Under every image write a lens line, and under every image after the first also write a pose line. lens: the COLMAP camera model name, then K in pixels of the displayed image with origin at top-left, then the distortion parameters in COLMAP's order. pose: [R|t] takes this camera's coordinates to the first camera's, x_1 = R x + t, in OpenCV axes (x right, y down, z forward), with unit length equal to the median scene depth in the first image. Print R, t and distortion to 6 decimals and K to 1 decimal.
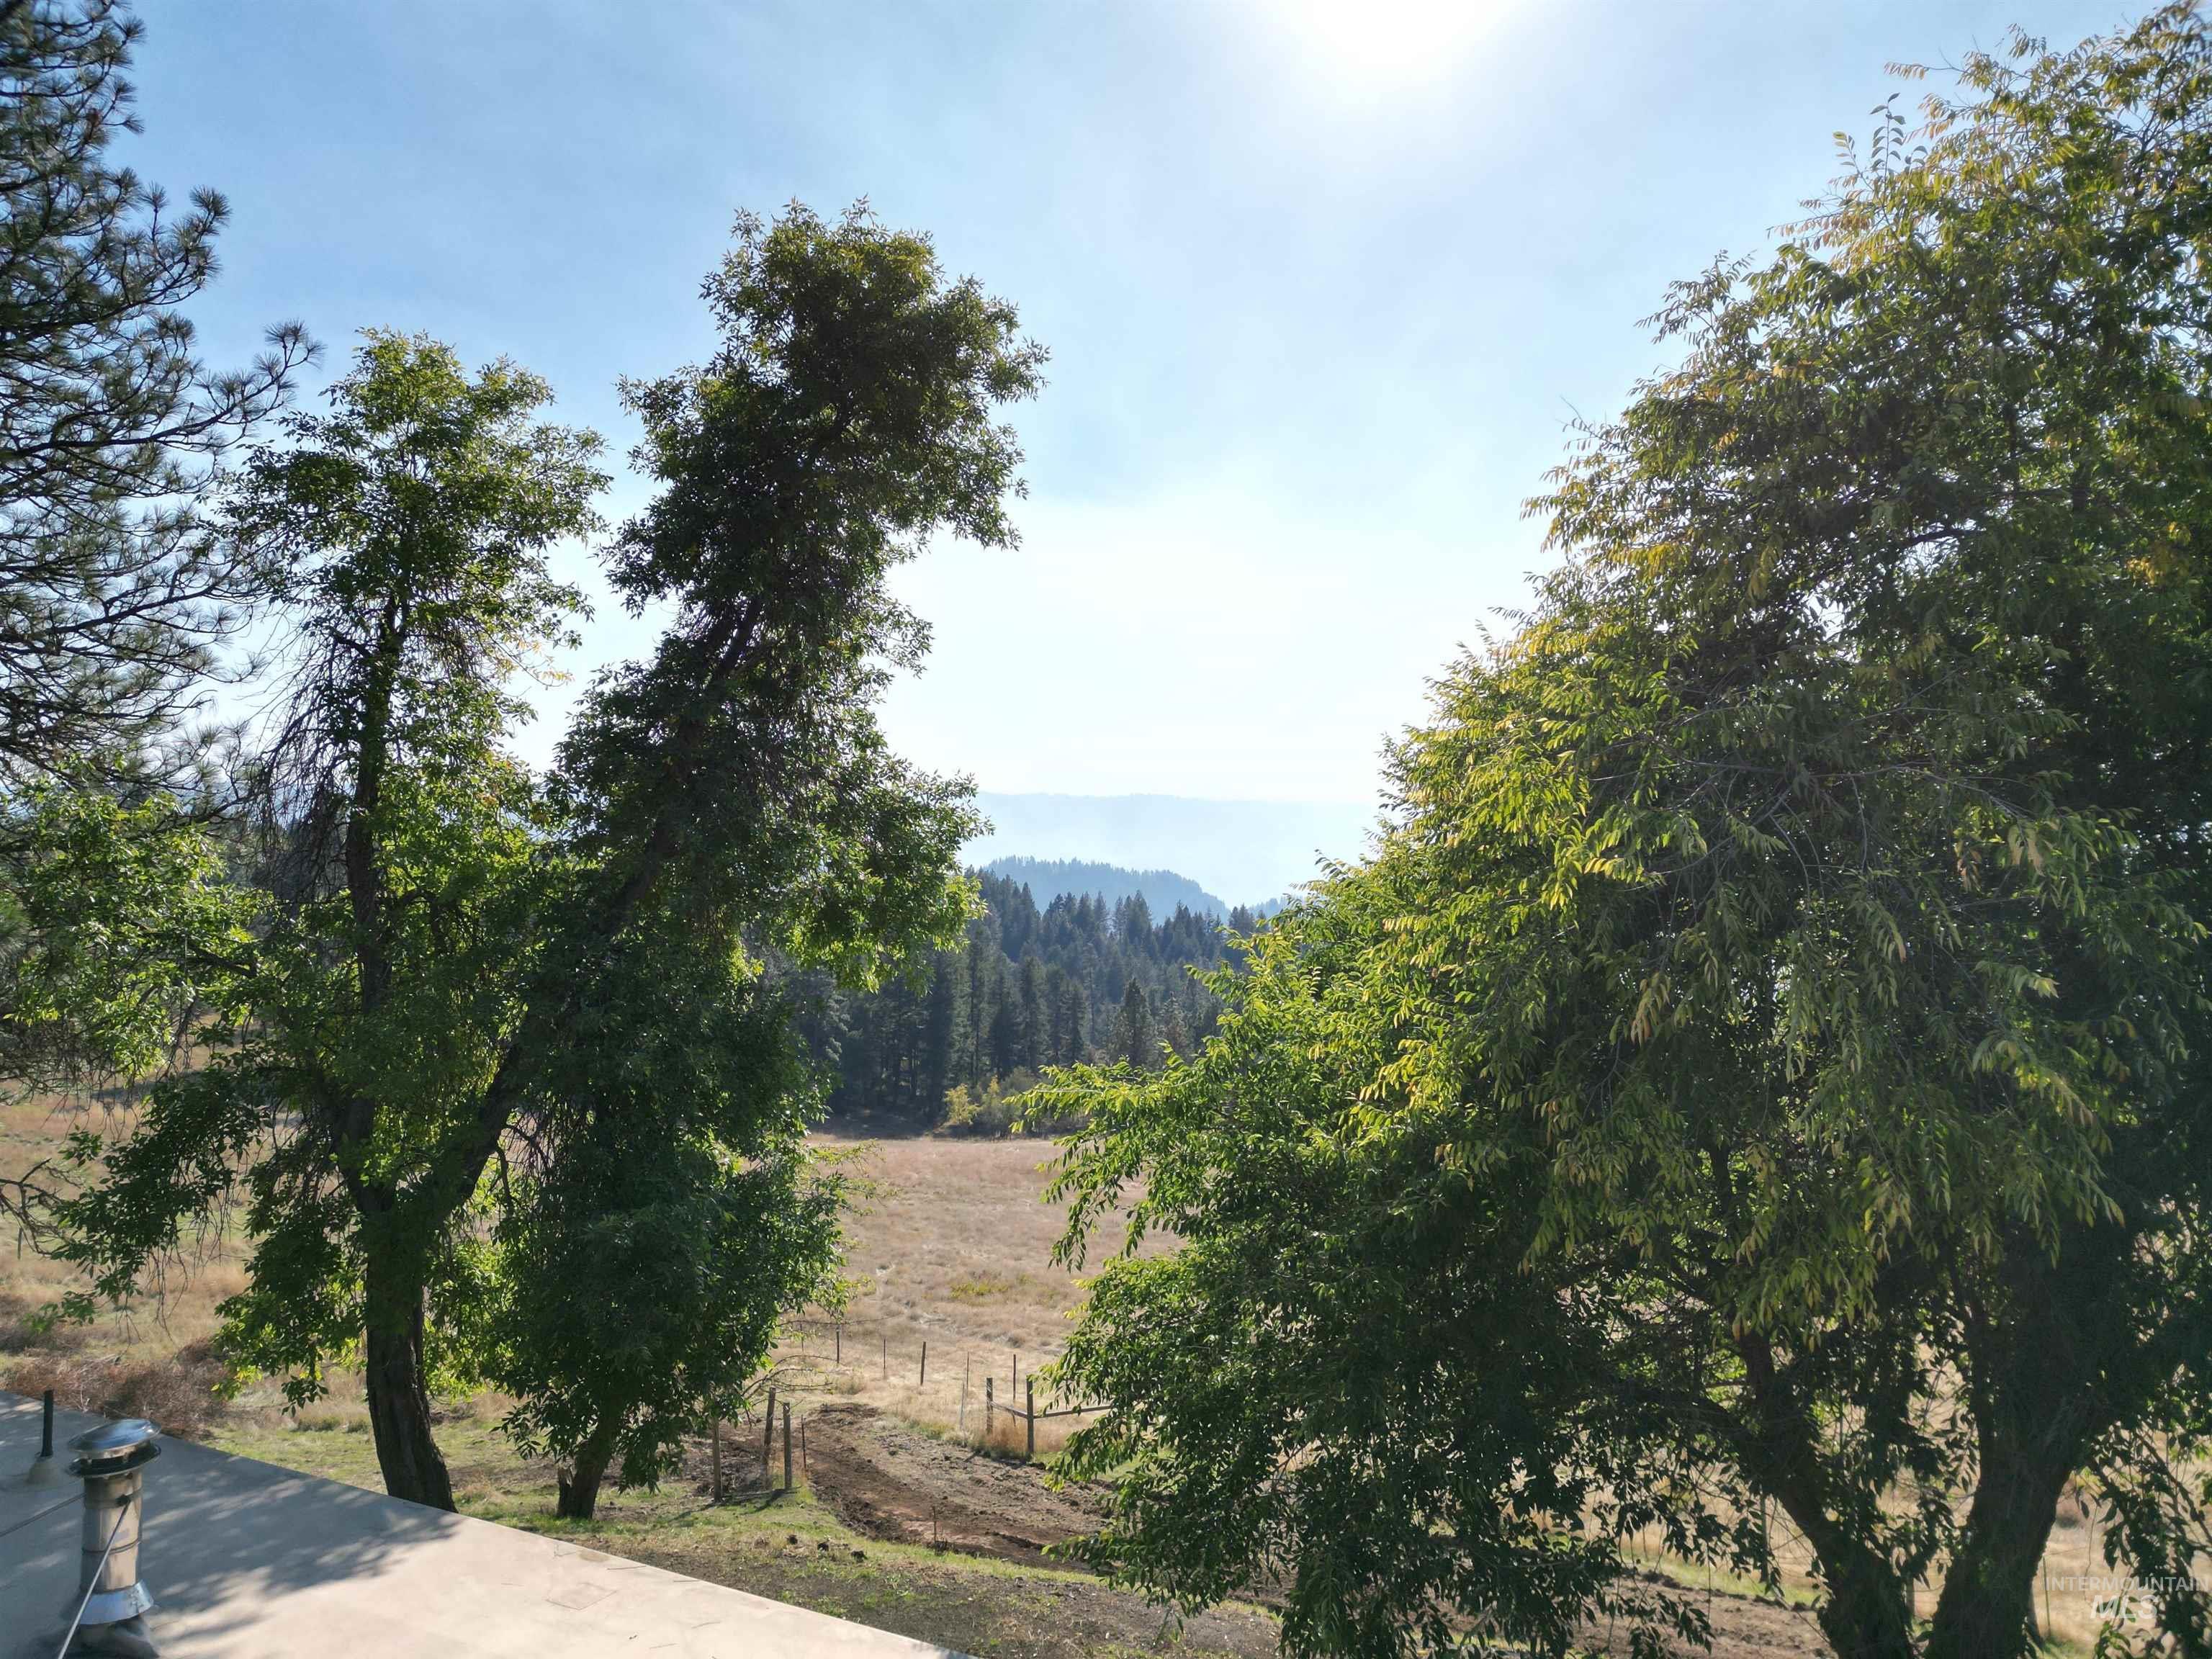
lens RADIAL K [[1547.8, 0, 1101.9], [0, 1547.8, 838.1], [0, 0, 1]] dist [0.072710, -0.067263]
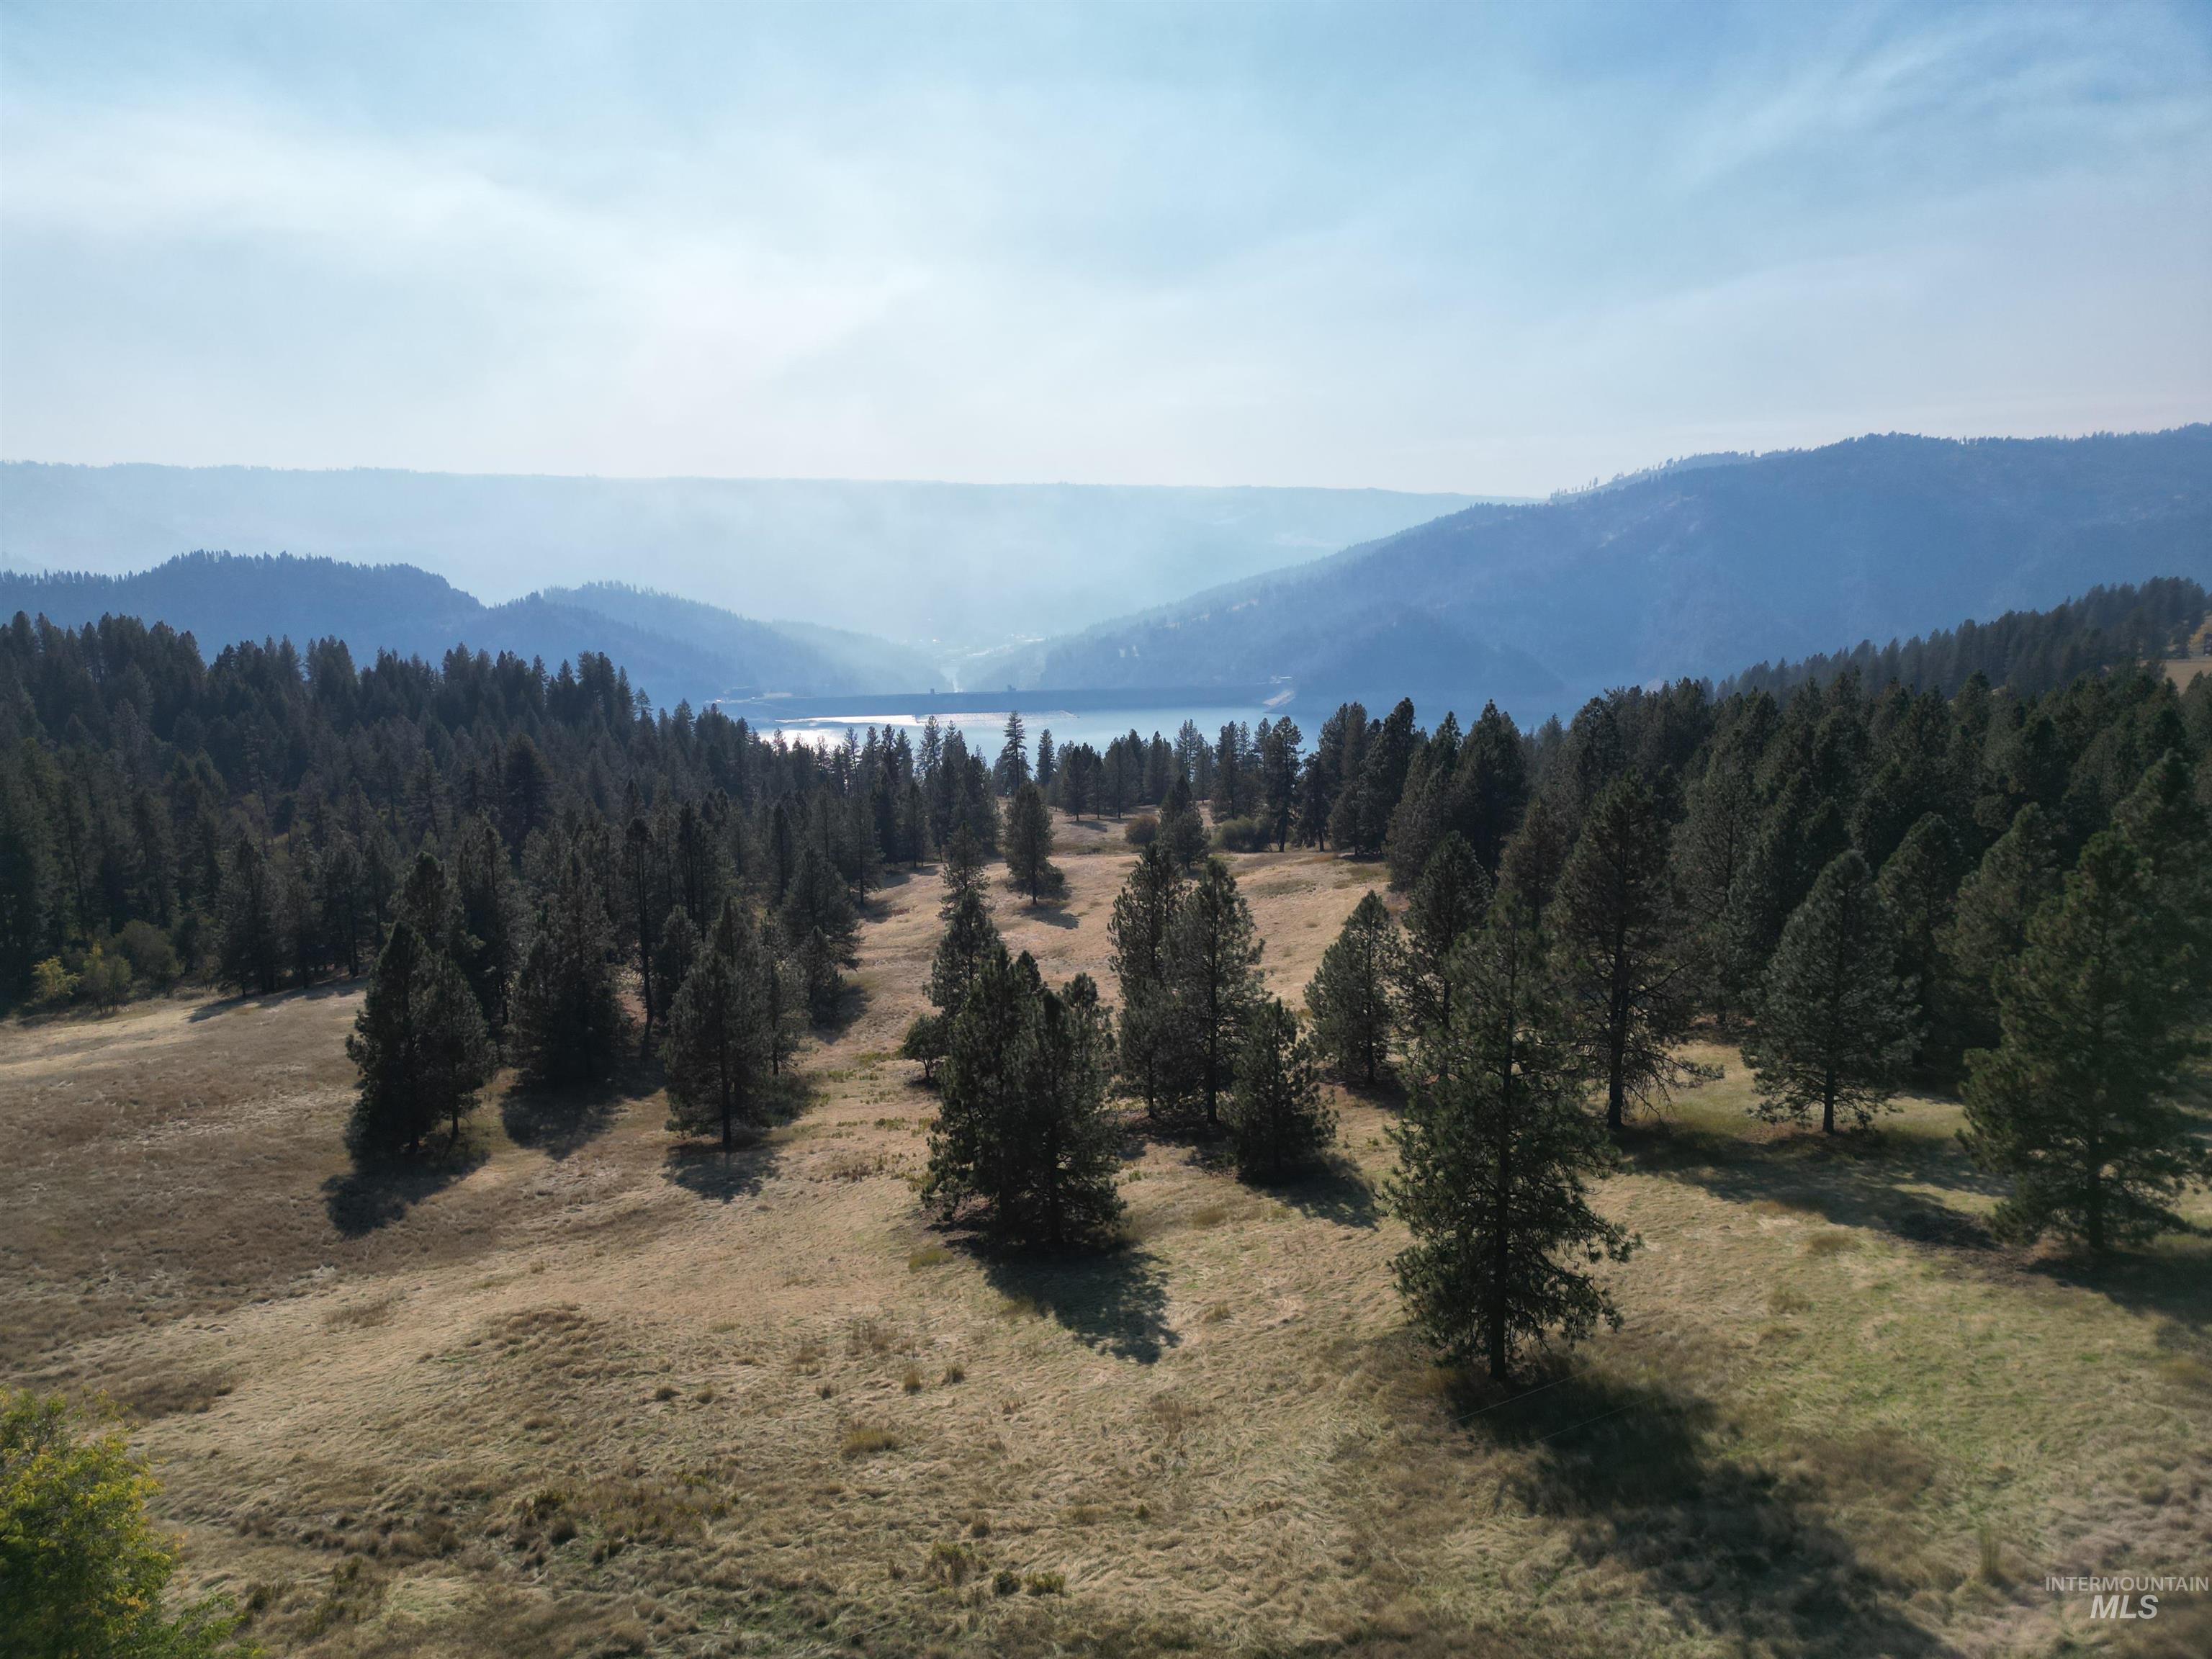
lens RADIAL K [[1547.8, 0, 1107.2], [0, 1547.8, 839.7], [0, 0, 1]] dist [0.072710, -0.067263]
pose [[0.899050, -0.103703, 0.425388, 0.457375], [0.014274, 0.977972, 0.208246, -0.539052], [-0.437614, -0.181152, 0.880726, -0.550706]]
